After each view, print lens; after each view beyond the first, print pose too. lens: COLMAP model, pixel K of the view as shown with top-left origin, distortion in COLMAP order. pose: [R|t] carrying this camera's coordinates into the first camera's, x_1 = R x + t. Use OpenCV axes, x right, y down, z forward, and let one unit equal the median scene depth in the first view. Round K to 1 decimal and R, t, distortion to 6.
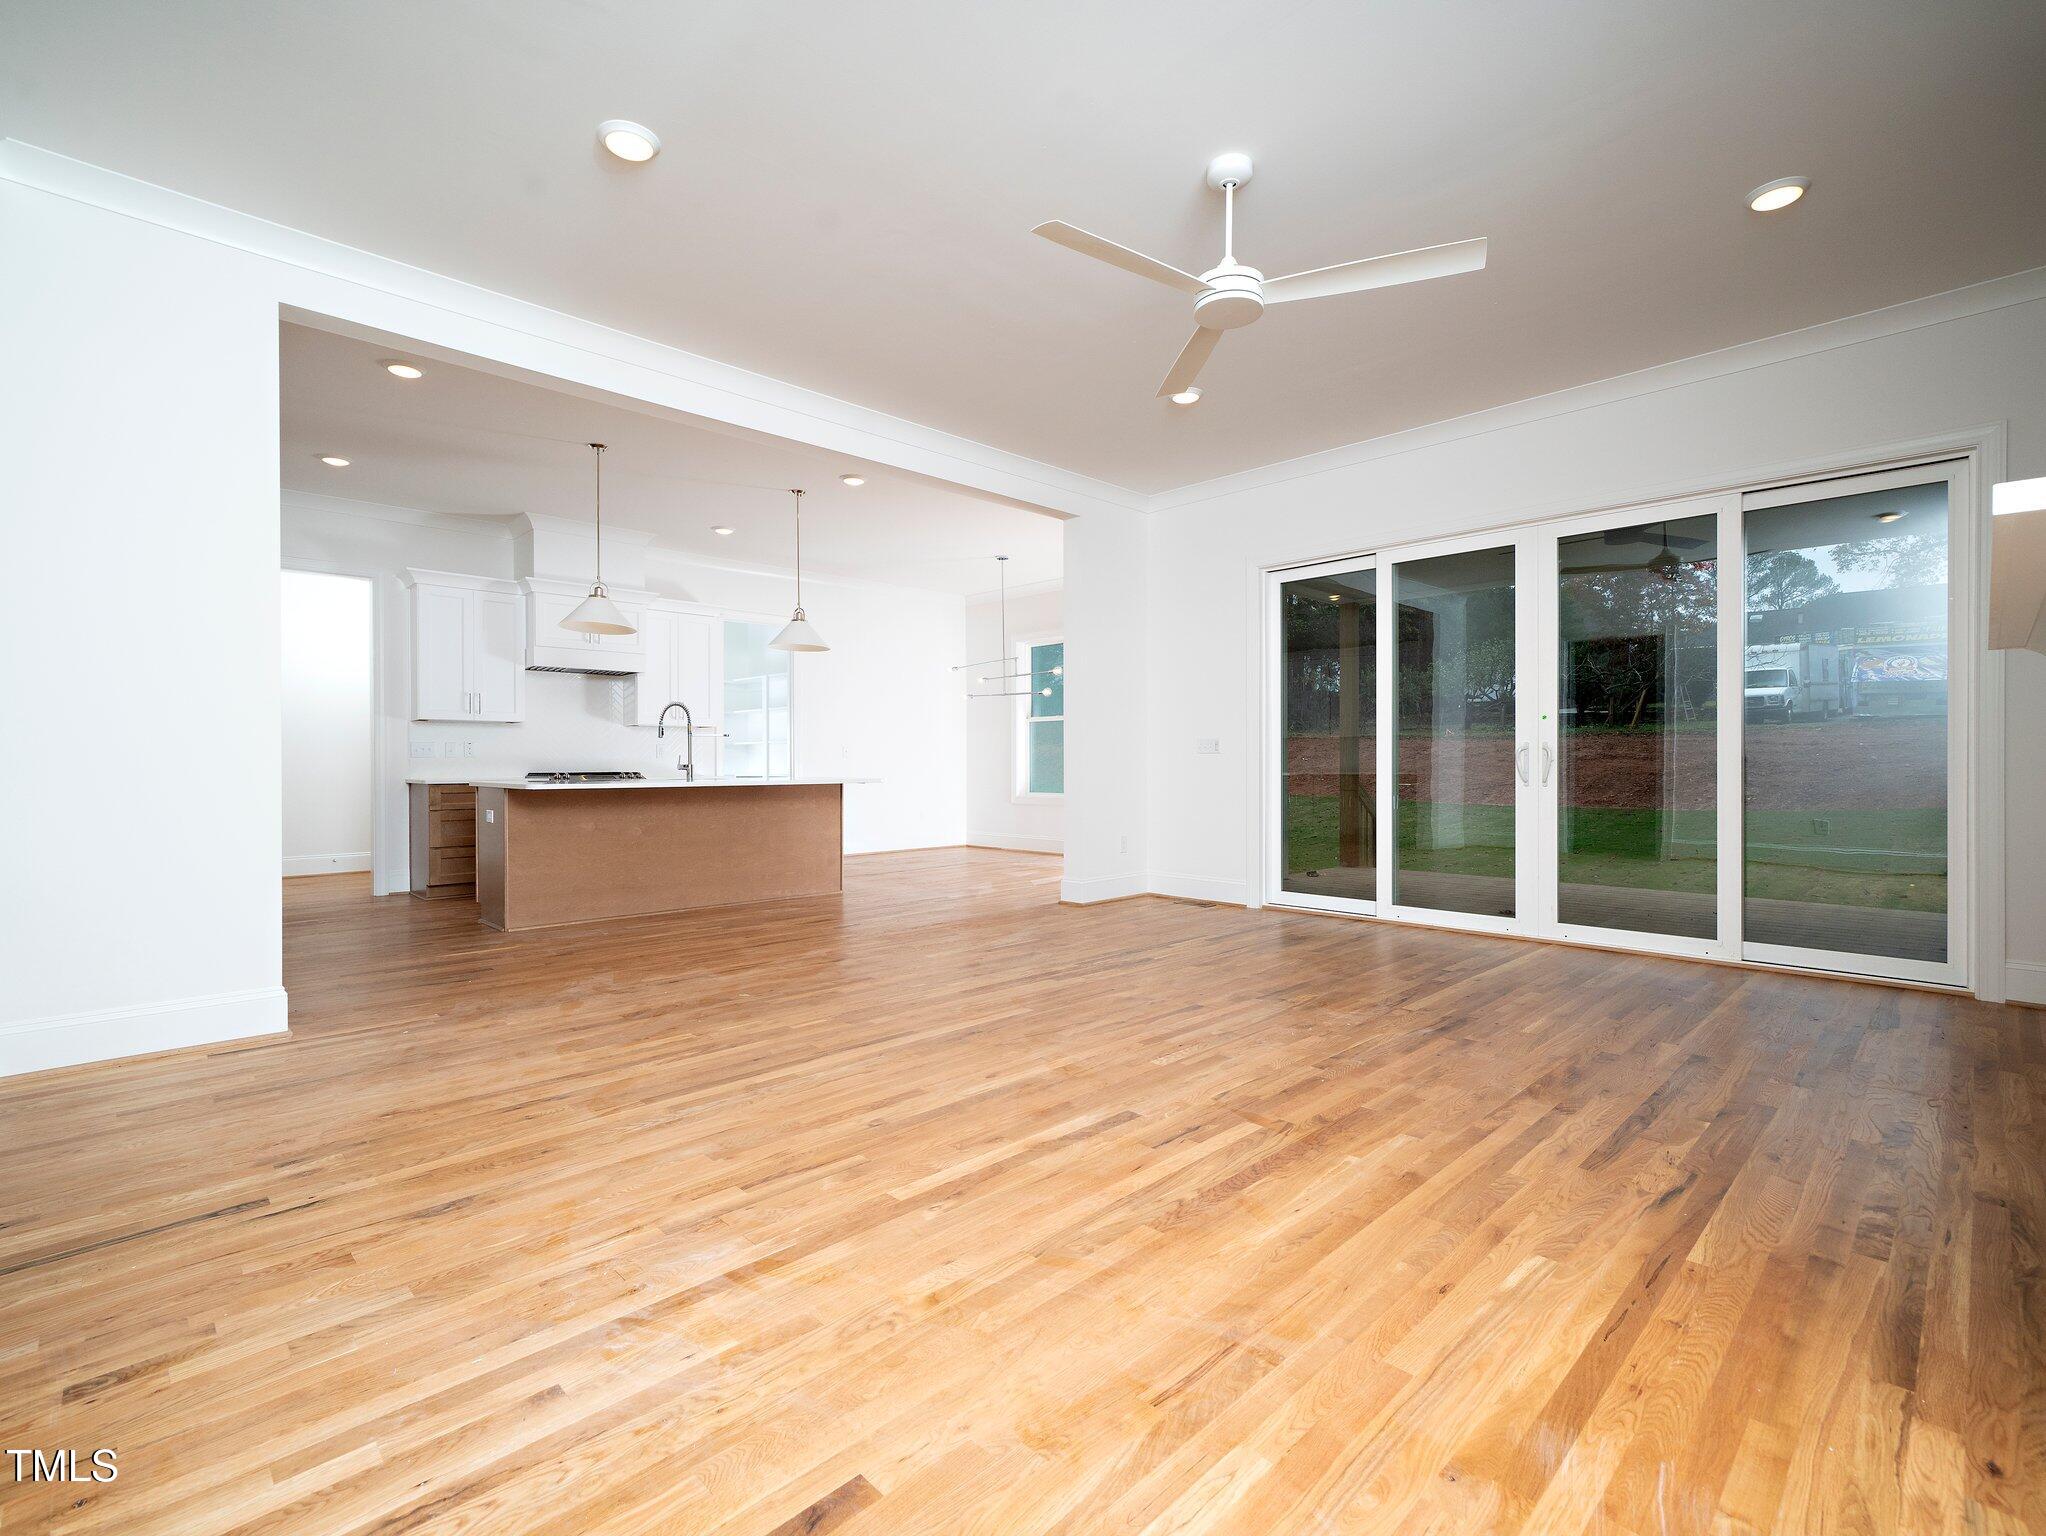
lens RADIAL K [[944.0, 0, 1020.0], [0, 944.0, 769.3], [0, 0, 1]] dist [-0.000555, -0.000154]
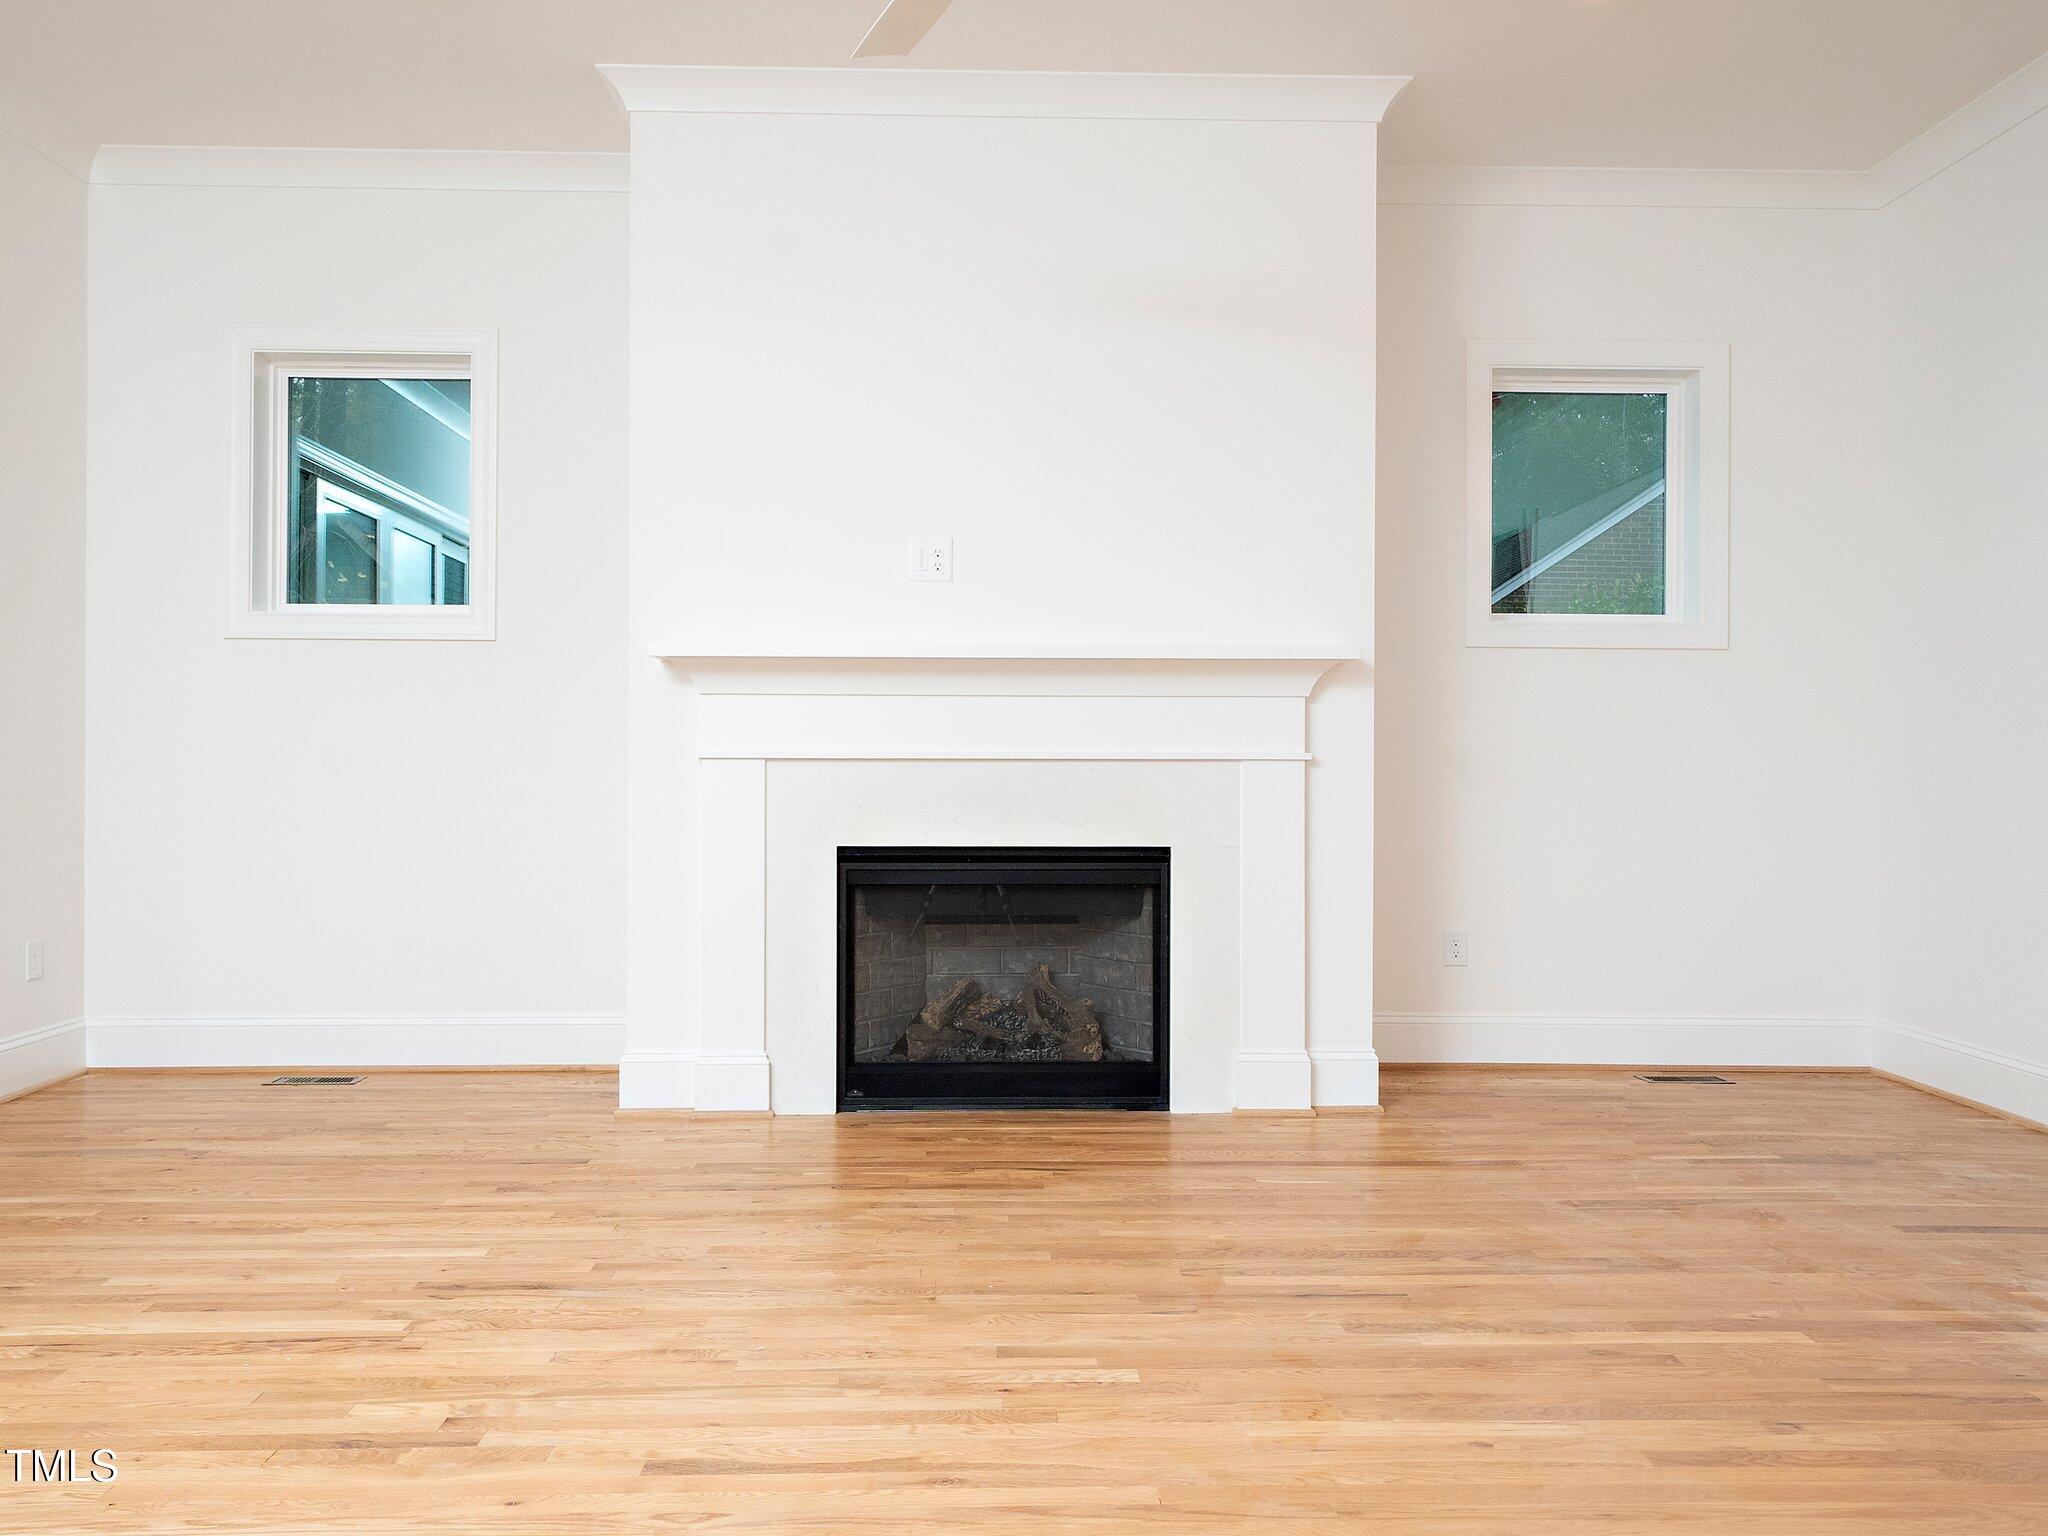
lens RADIAL K [[1630.9, 0, 1025.3], [0, 1630.9, 761.4], [0, 0, 1]] dist [0.014849, -0.001124]
pose [[-0.730516, 0.000963, 0.682895, -0.487877], [-0.000179, 0.999999, -0.001601, -0.013708], [-0.682896, -0.001292, -0.730514, 2.023997]]
